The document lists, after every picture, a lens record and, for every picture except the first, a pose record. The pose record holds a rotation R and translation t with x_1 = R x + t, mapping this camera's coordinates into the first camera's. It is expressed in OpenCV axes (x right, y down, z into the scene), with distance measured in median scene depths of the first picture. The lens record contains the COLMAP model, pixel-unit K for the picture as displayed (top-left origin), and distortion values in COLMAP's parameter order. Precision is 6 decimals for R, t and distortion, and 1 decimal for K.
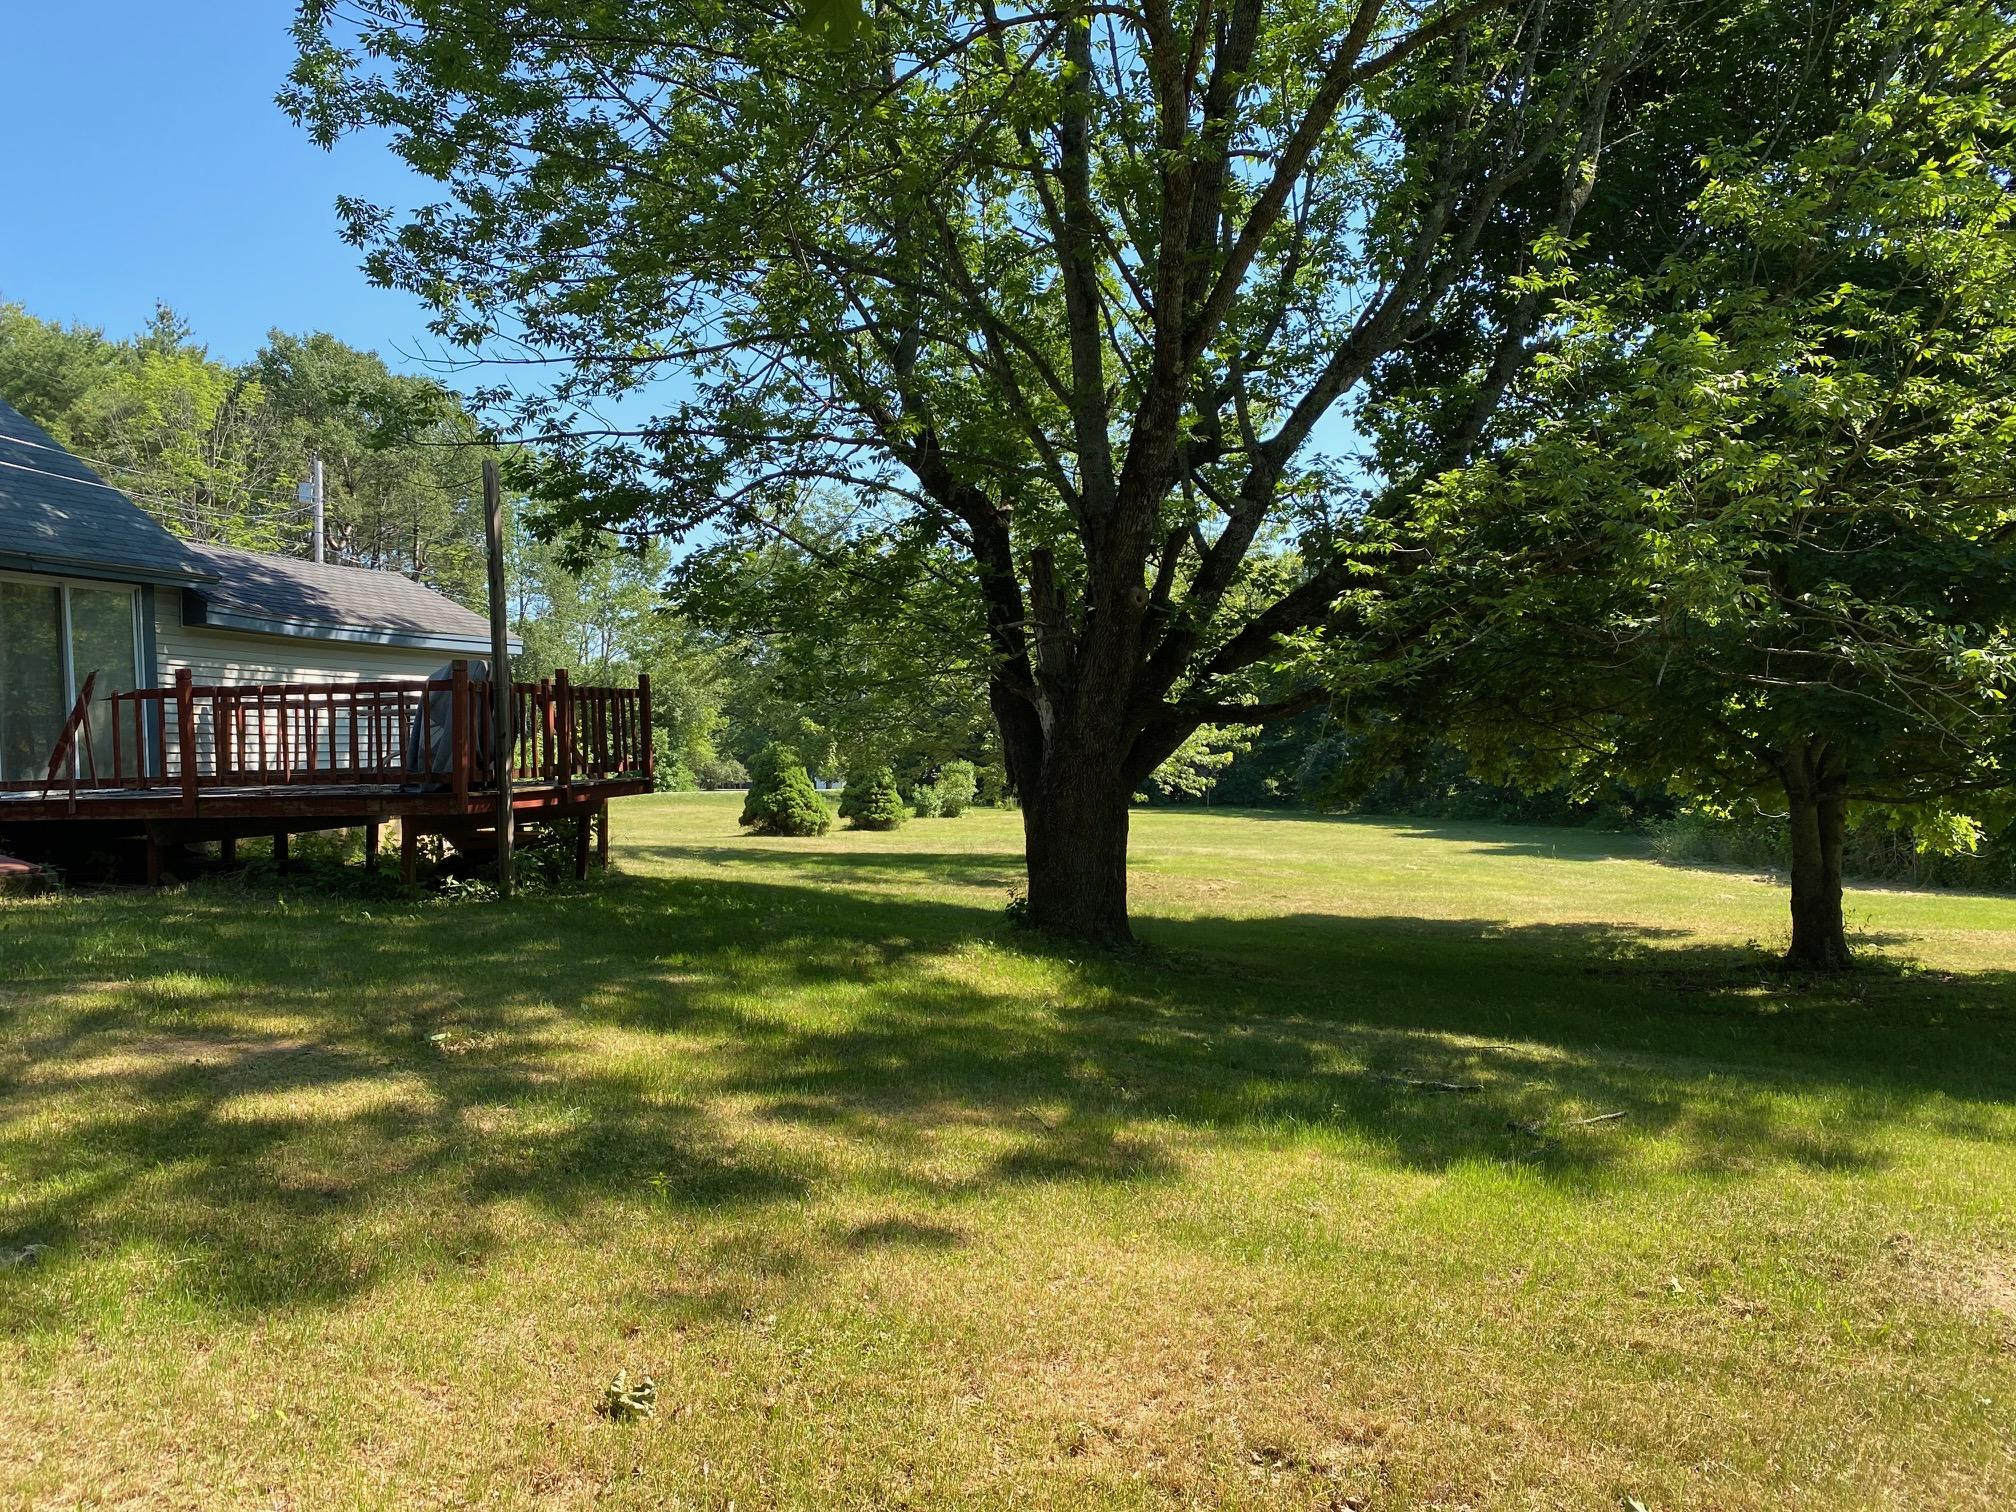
lens RADIAL K [[1590.8, 0, 1008.0], [0, 1590.8, 756.0], [0, 0, 1]] dist [0.063147, -0.028252]
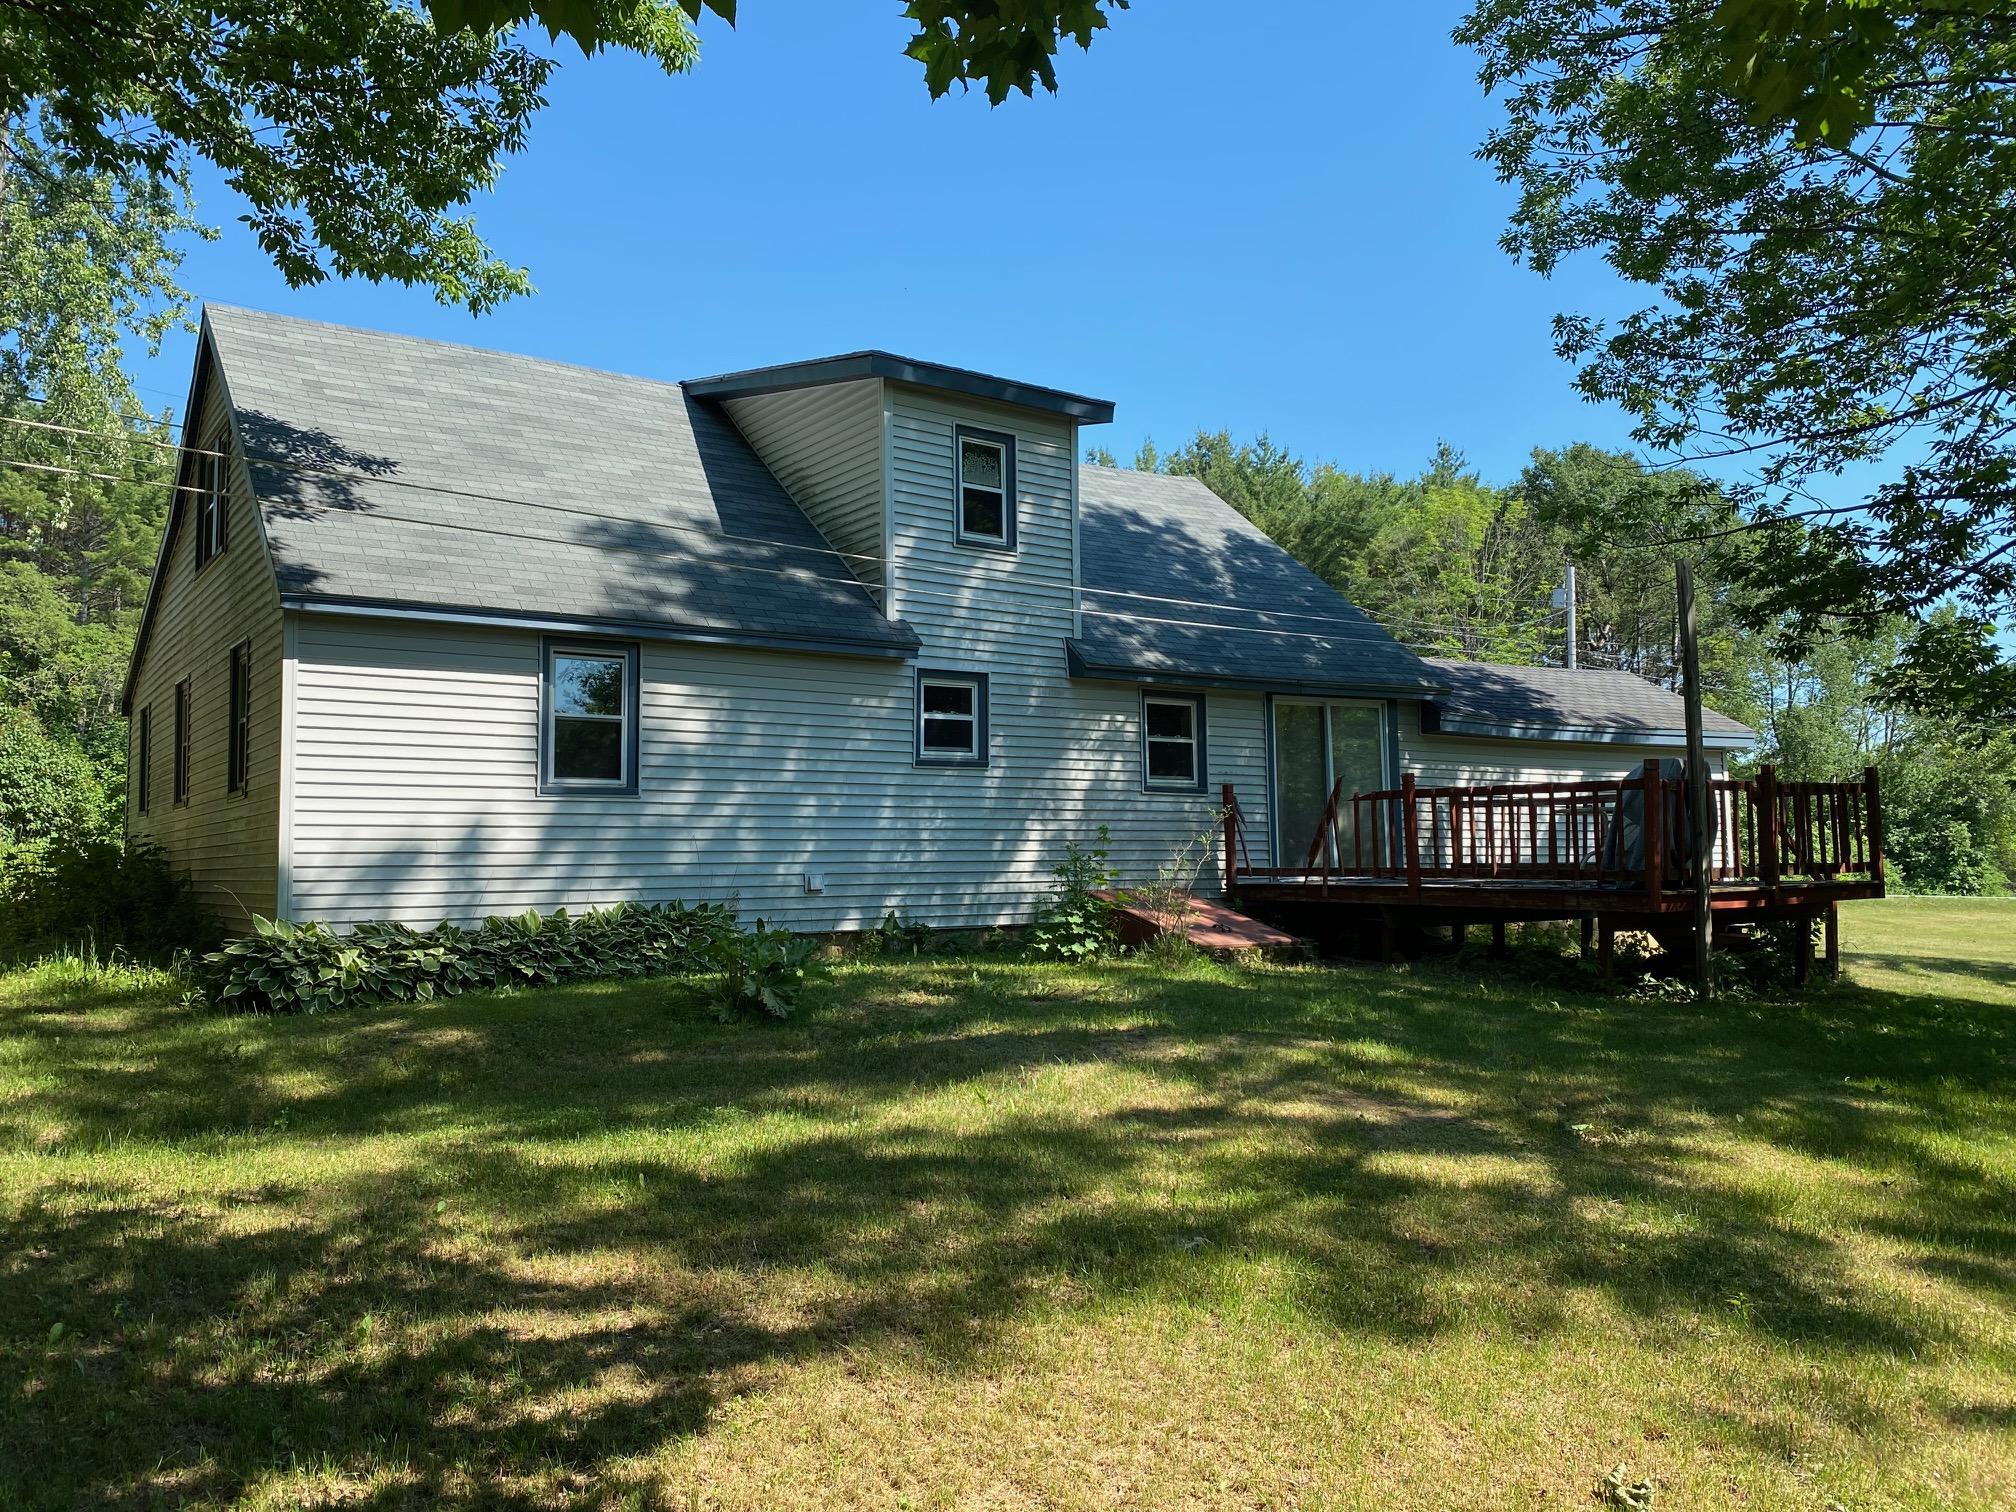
lens RADIAL K [[1588.1, 0, 1021.1], [0, 1588.1, 800.1], [0, 0, 1]] dist [0.097184, -0.079976]
pose [[0.735719, -0.007544, -0.677244, 0.043851], [-0.013196, 0.999588, -0.025470, -0.002650], [0.677158, 0.027676, 0.735317, -0.008383]]
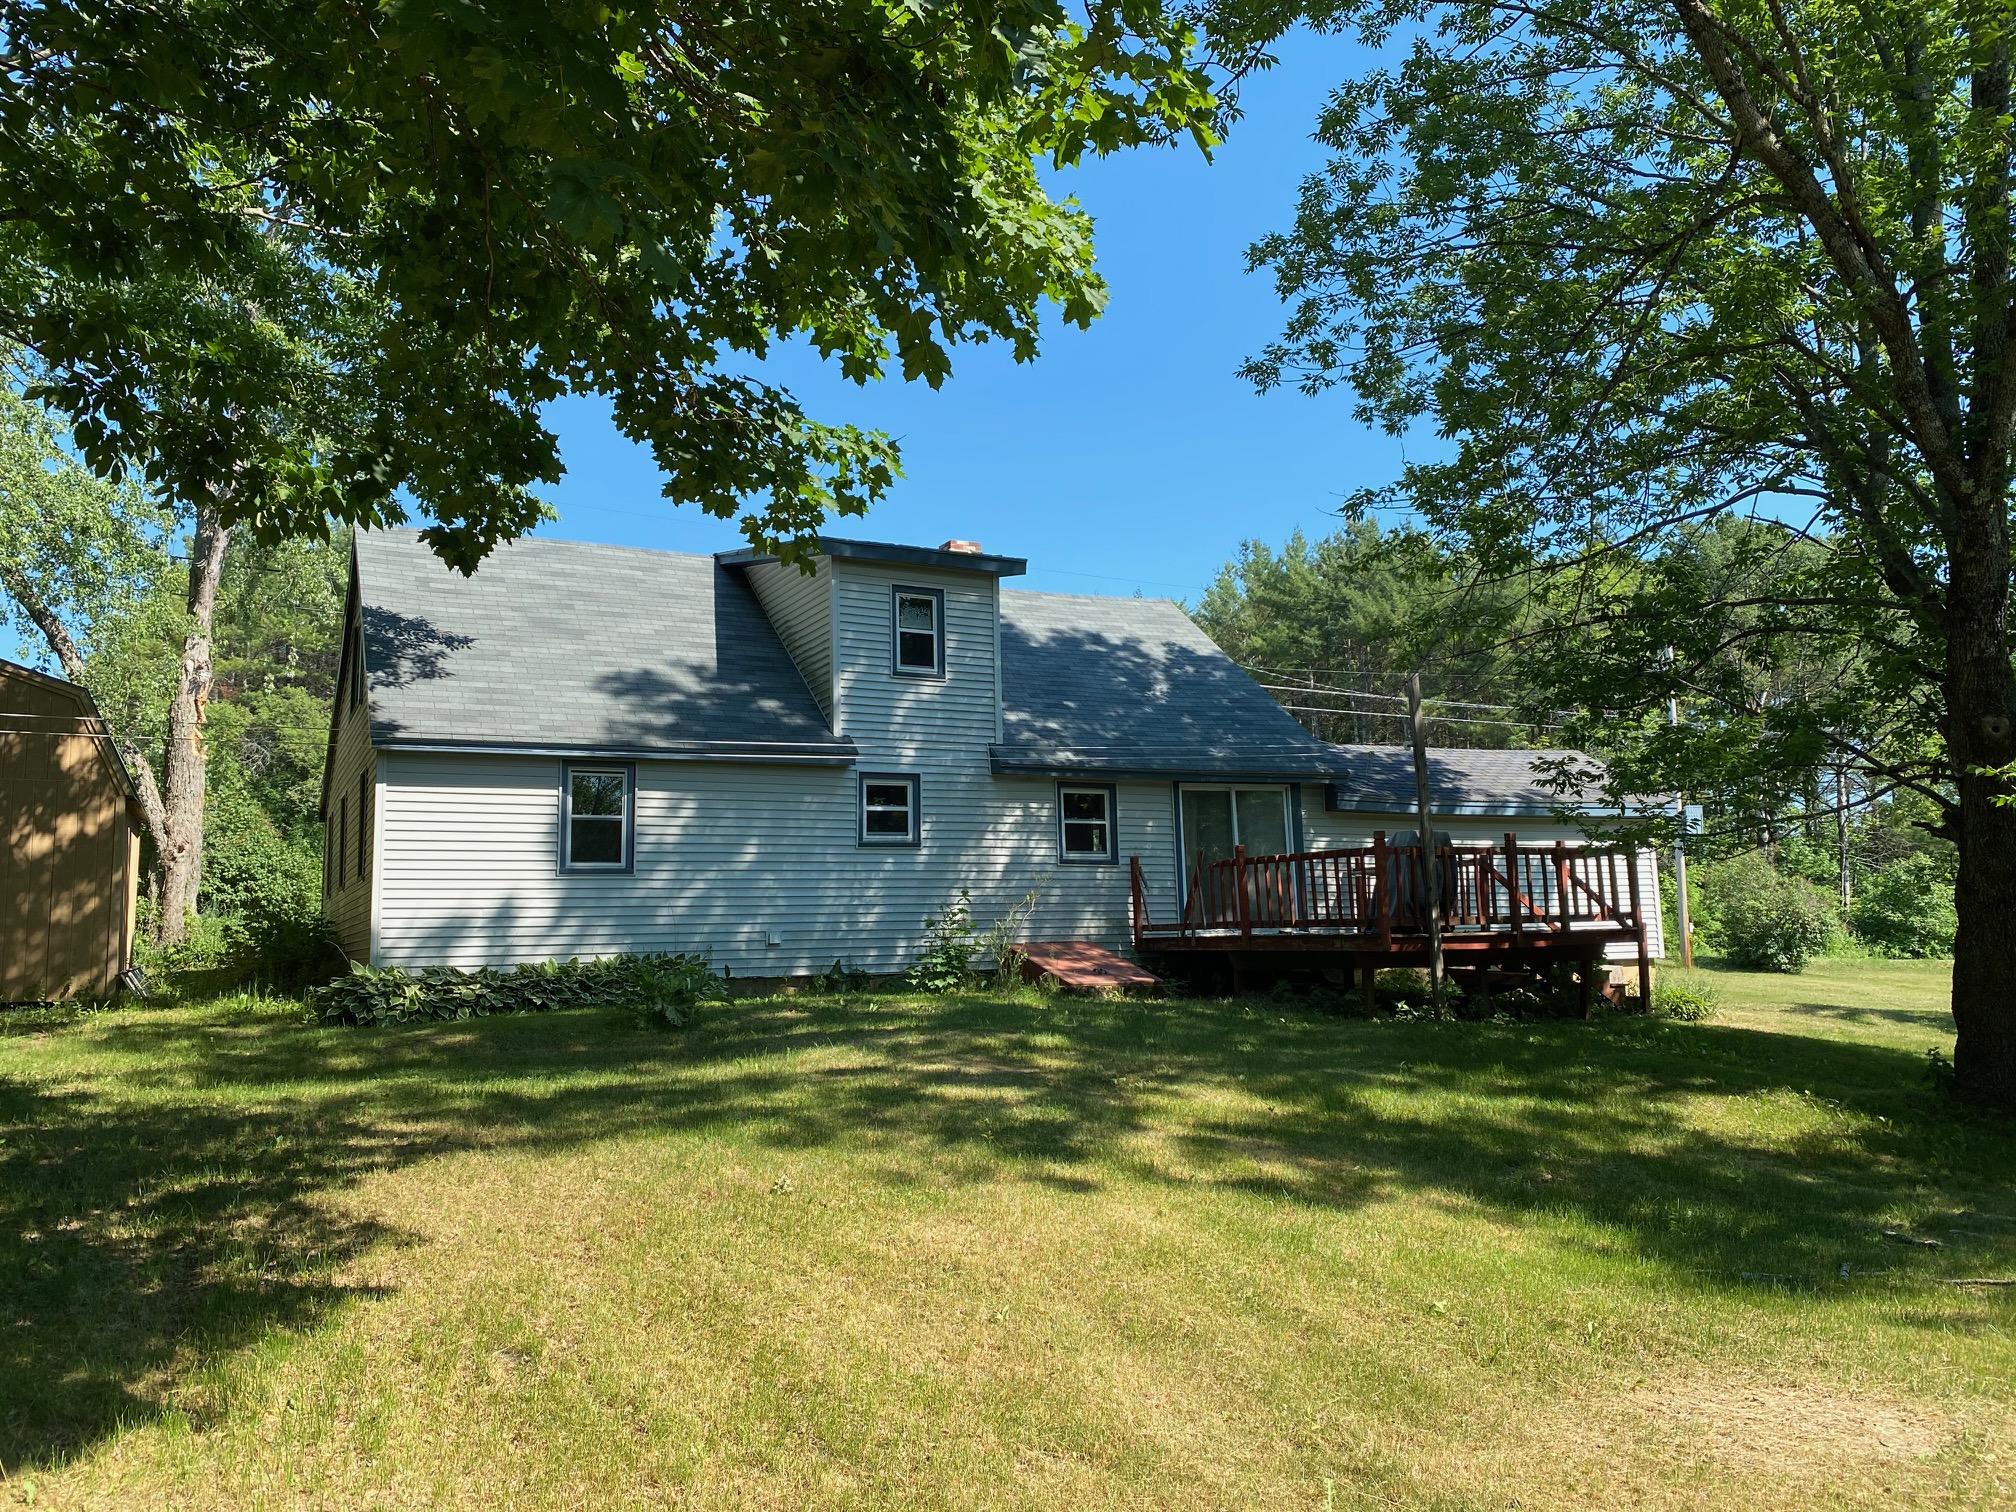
lens RADIAL K [[1590.8, 0, 1008.0], [0, 1590.8, 756.0], [0, 0, 1]] dist [0.063147, -0.028252]
pose [[0.631411, -0.079777, -0.771334, 0.413958], [0.000778, 0.994759, -0.102248, 0.010309], [0.775448, 0.063961, 0.628163, -0.044447]]
